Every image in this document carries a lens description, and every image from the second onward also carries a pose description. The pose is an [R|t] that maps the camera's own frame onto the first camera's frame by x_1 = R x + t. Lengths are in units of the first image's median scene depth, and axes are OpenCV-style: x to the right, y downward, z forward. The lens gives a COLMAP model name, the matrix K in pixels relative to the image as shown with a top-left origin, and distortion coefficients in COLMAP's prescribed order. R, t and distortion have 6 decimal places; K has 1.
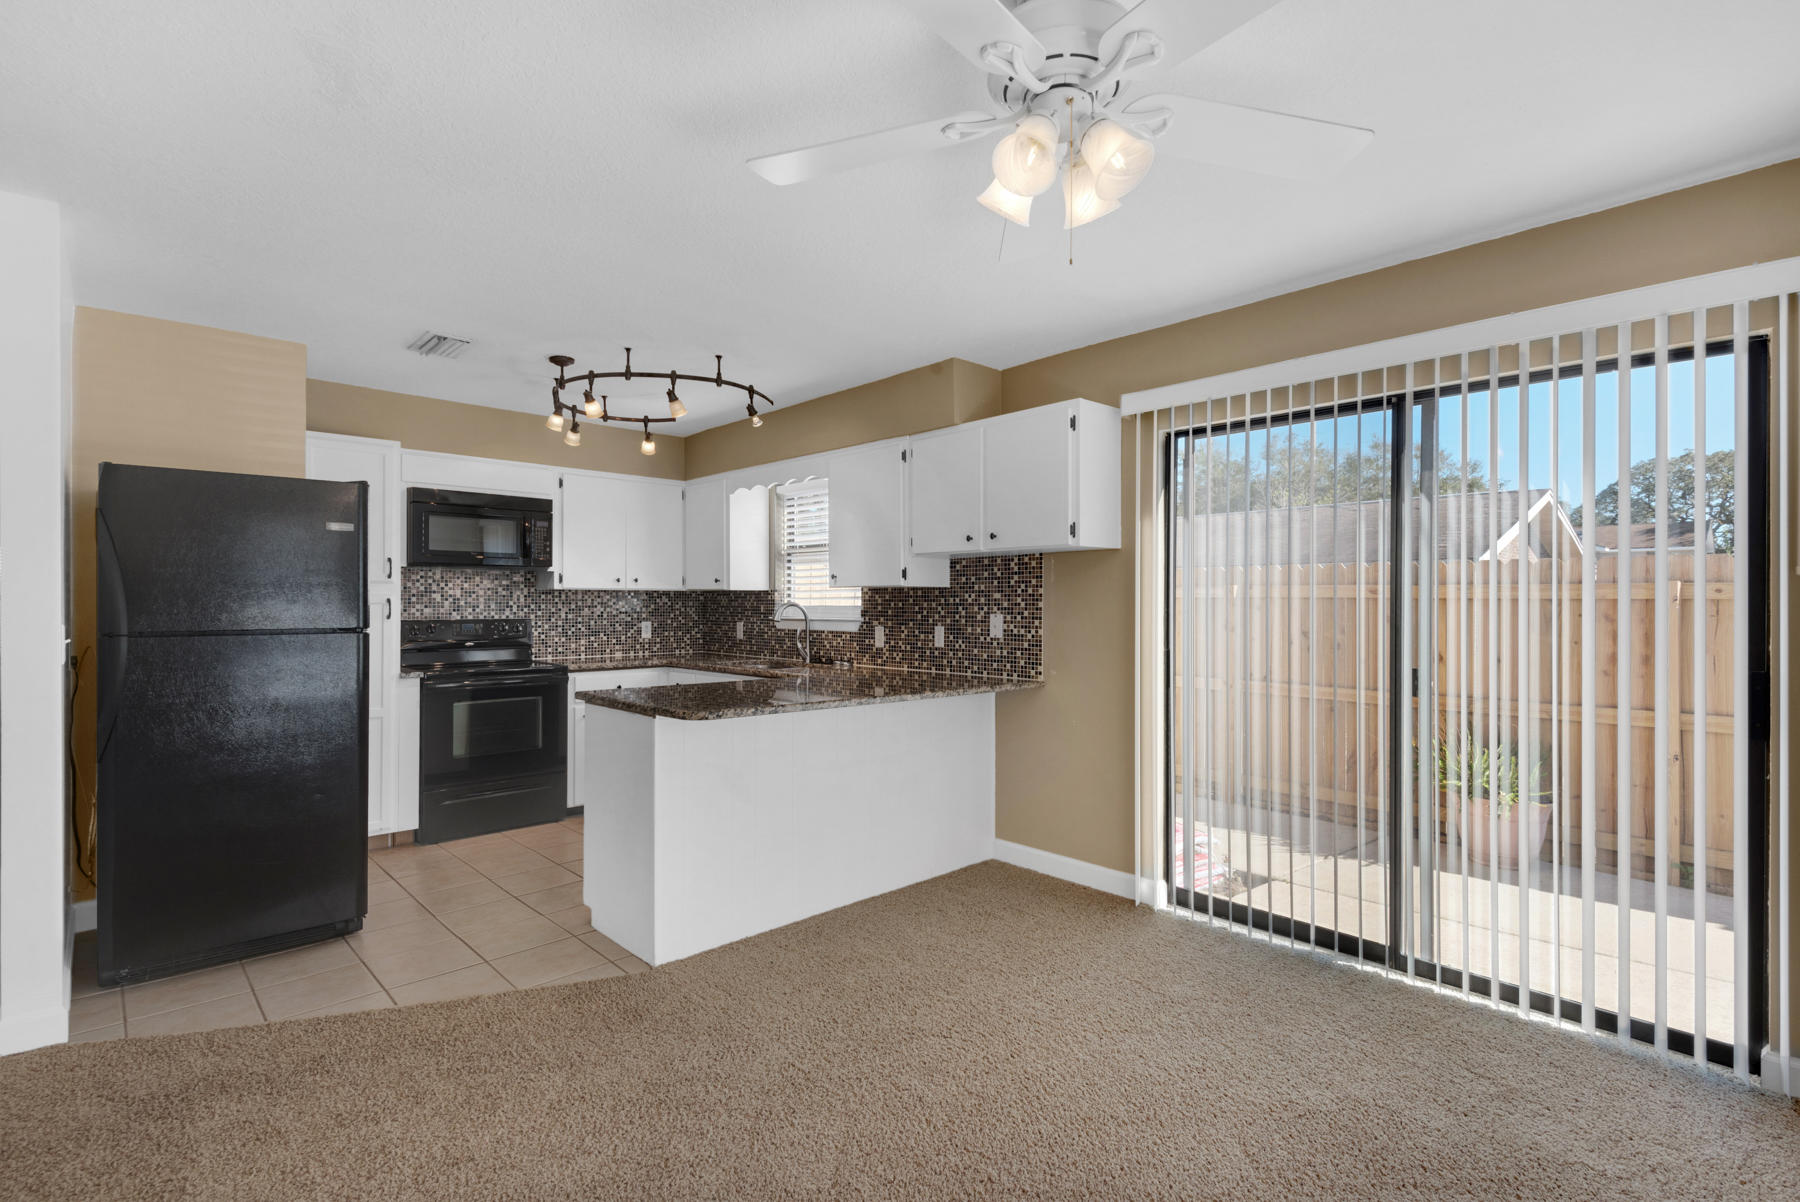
lens RADIAL K [[837.9, 0, 910.8], [0, 837.9, 599.2], [0, 0, 1]] dist [0.003181, -0.000272]
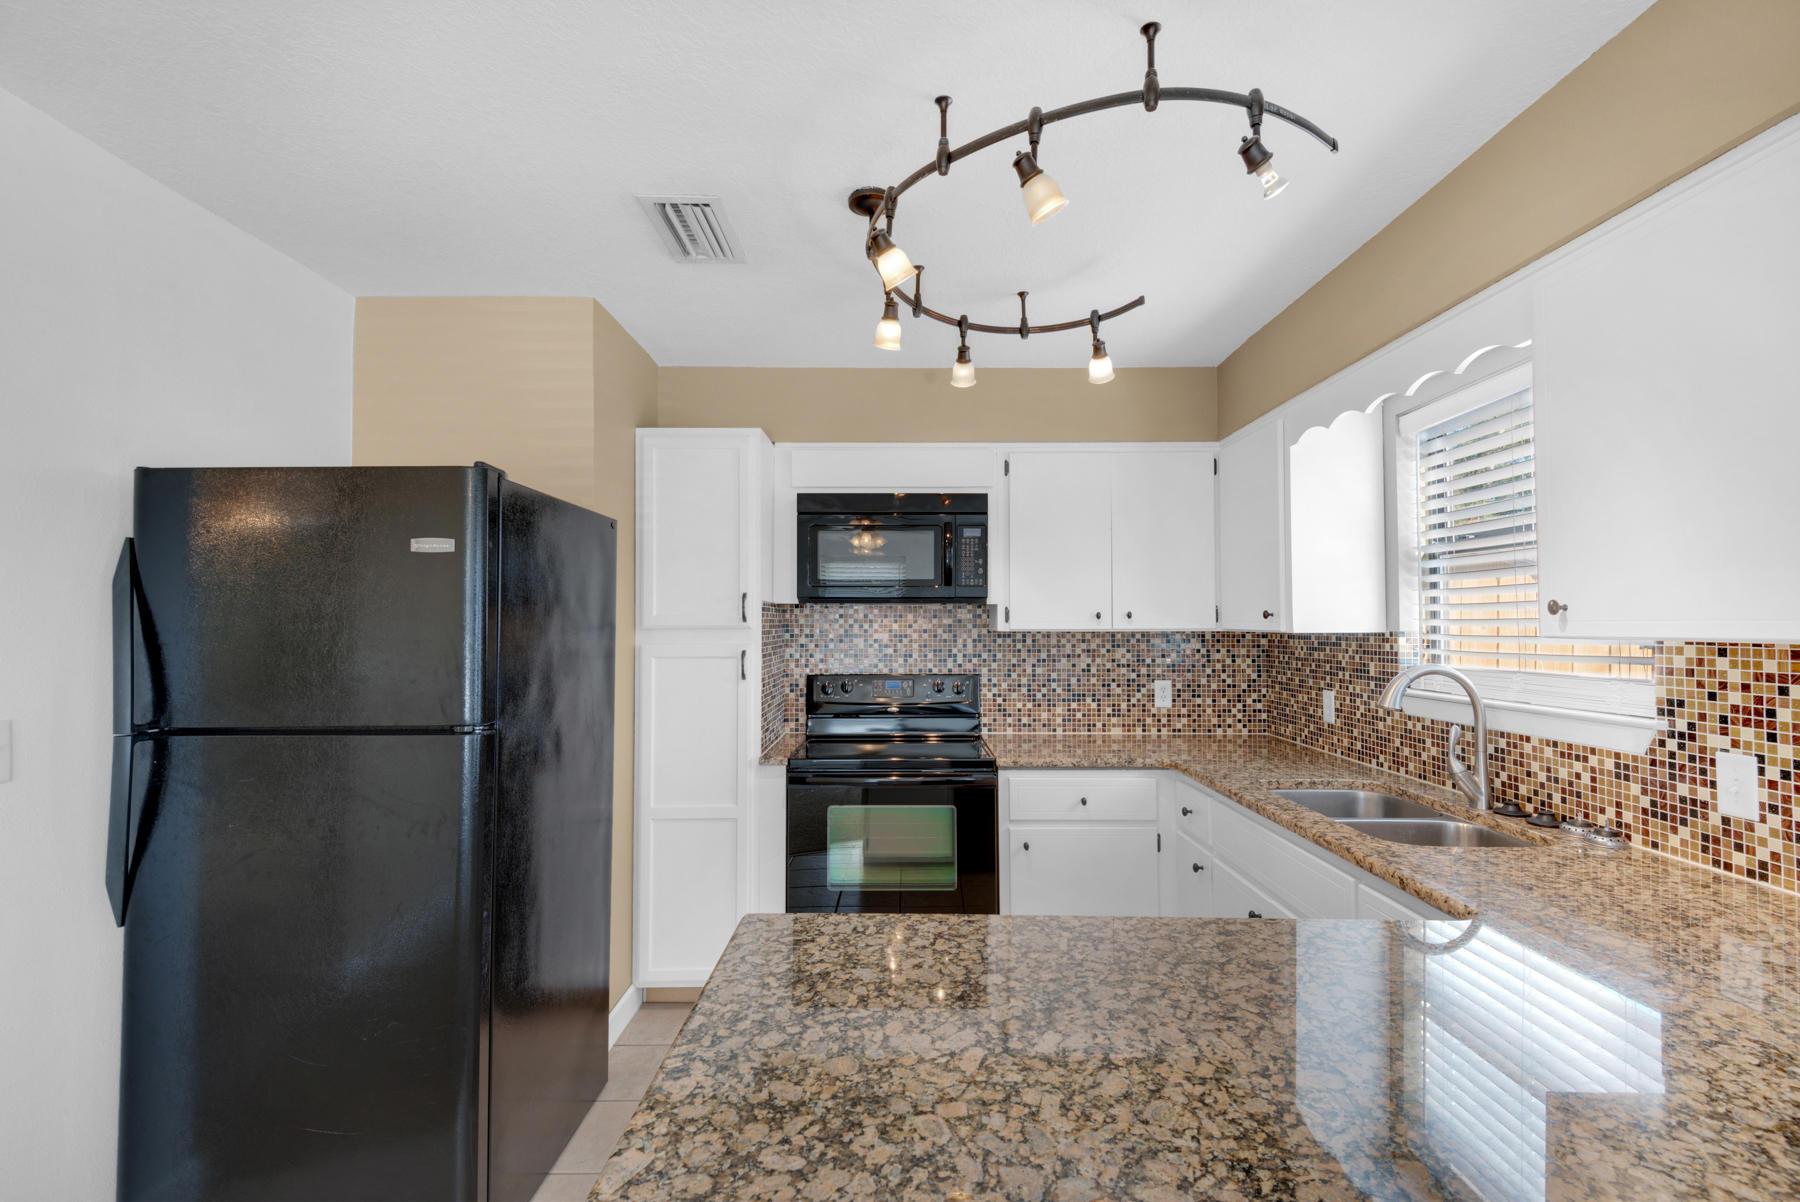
lens RADIAL K [[812.7, 0, 872.8], [0, 812.7, 600.8], [0, 0, 1]] dist [-0.000122, -0.004423]
pose [[0.701390, -0.022265, -0.712429, -0.051996], [0.005719, 0.999656, -0.025612, -0.023822], [0.712754, 0.013889, 0.701276, 0.575427]]
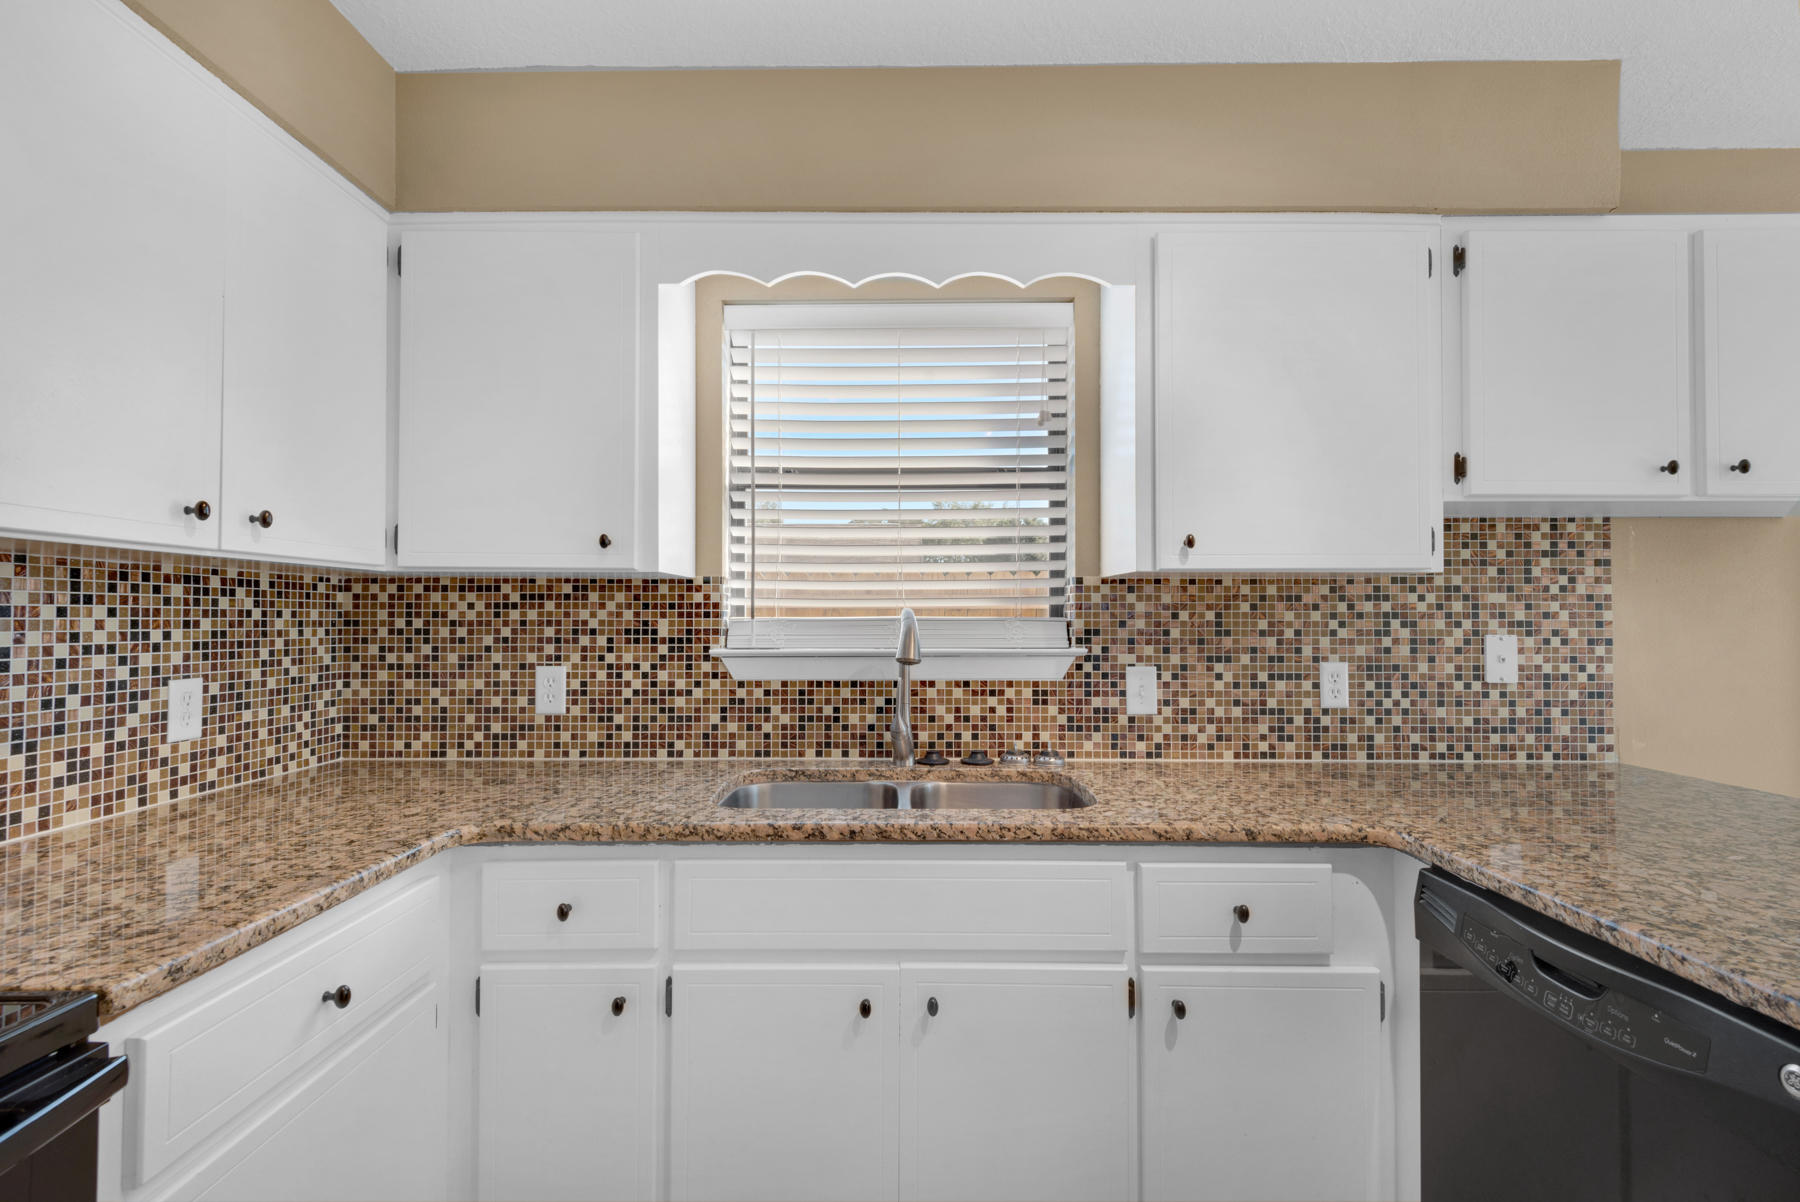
lens RADIAL K [[812.3, 0, 894.5], [0, 812.3, 601.7], [0, 0, 1]] dist [0.047507, -0.033907]
pose [[0.692145, 0.013463, 0.721633, -0.468680], [-0.002955, 0.999870, -0.015820, 0.006434], [-0.721753, 0.008817, 0.692095, 0.866088]]
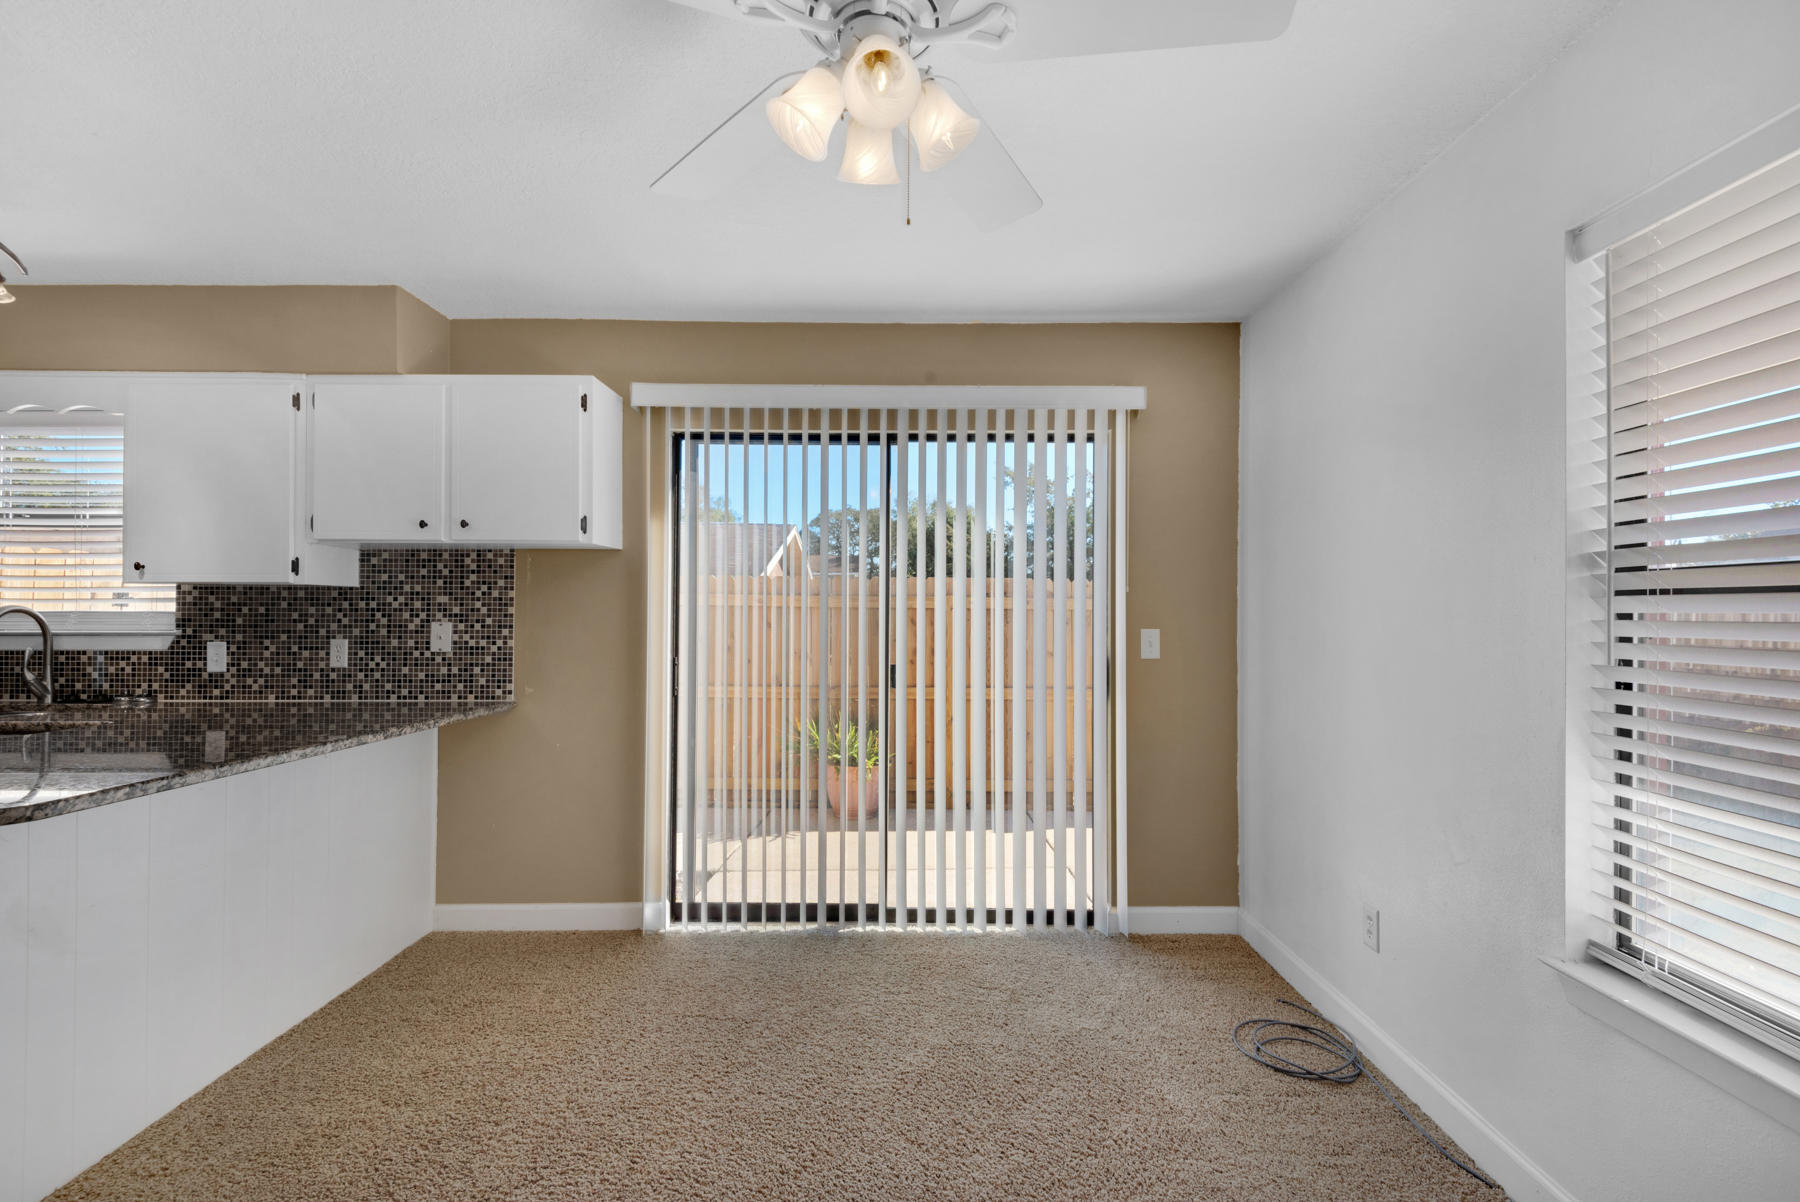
lens RADIAL K [[800.8, 0, 900.8], [0, 800.8, 603.4], [0, 0, 1]] dist [0.020834, -0.014997]
pose [[0.681133, 0.008426, 0.732112, -0.151854], [-0.005324, 0.999964, -0.006556, 0.002463], [-0.732141, 0.000568, 0.681153, 0.148078]]
